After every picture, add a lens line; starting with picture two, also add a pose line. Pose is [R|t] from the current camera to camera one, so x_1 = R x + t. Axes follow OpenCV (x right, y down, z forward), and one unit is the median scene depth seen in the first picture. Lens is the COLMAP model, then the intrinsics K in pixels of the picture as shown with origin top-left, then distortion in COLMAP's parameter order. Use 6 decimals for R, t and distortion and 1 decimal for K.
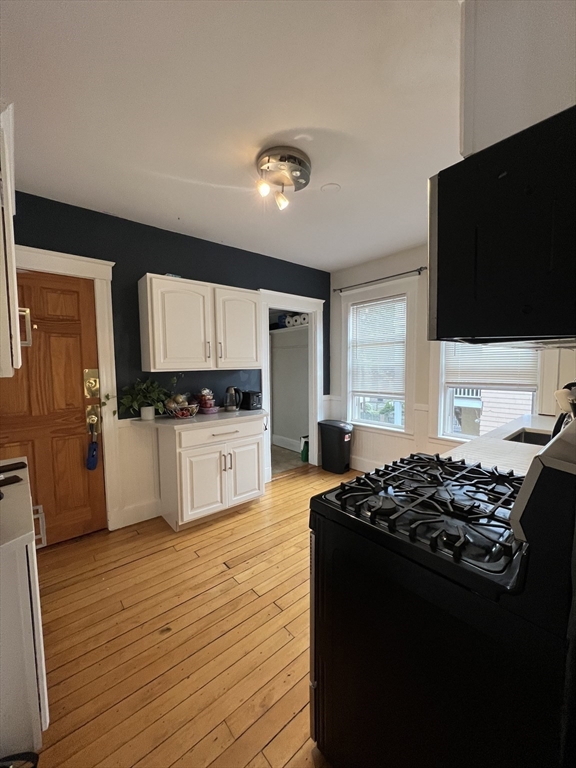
lens RADIAL K [[306.2, 0, 288.0], [0, 306.2, 384.0], [0, 0, 1]] dist [-0.000972, 0.000139]
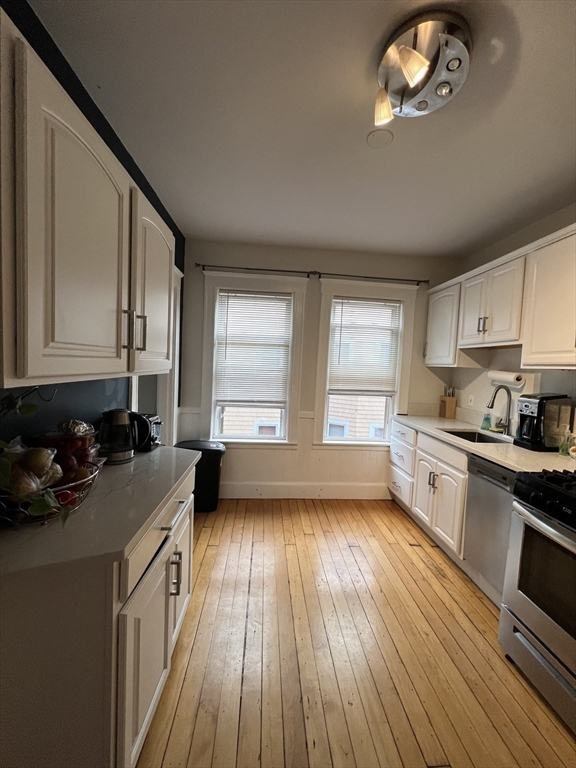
lens RADIAL K [[306.2, 0, 288.0], [0, 306.2, 384.0], [0, 0, 1]] dist [-0.000972, 0.000139]
pose [[0.595644, -0.010699, 0.803177, -0.354864], [0.001519, 0.999925, 0.012193, -0.032190], [-0.803247, -0.006043, 0.595616, 0.438995]]
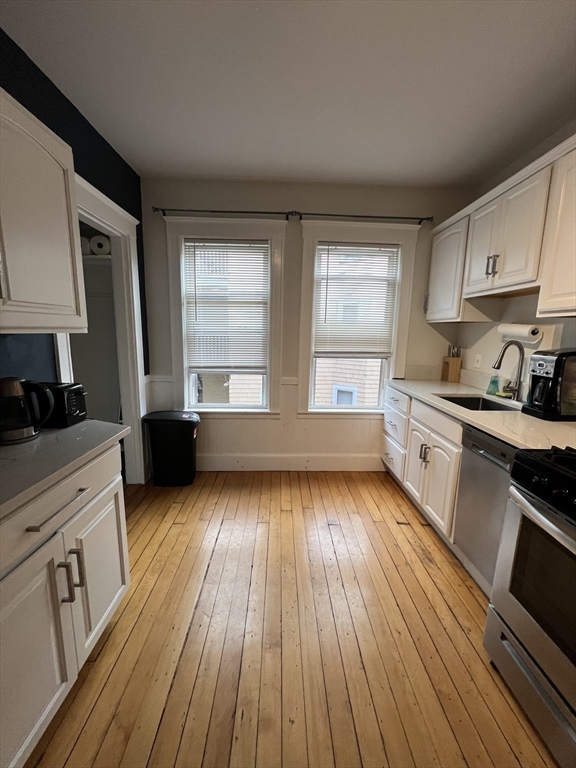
lens RADIAL K [[306.2, 0, 288.0], [0, 306.2, 384.0], [0, 0, 1]] dist [-0.000972, 0.000139]
pose [[0.634693, -0.107124, 0.765304, -0.221378], [0.024640, 0.992647, 0.118511, -0.018402], [-0.772372, -0.056361, 0.632665, 0.421733]]
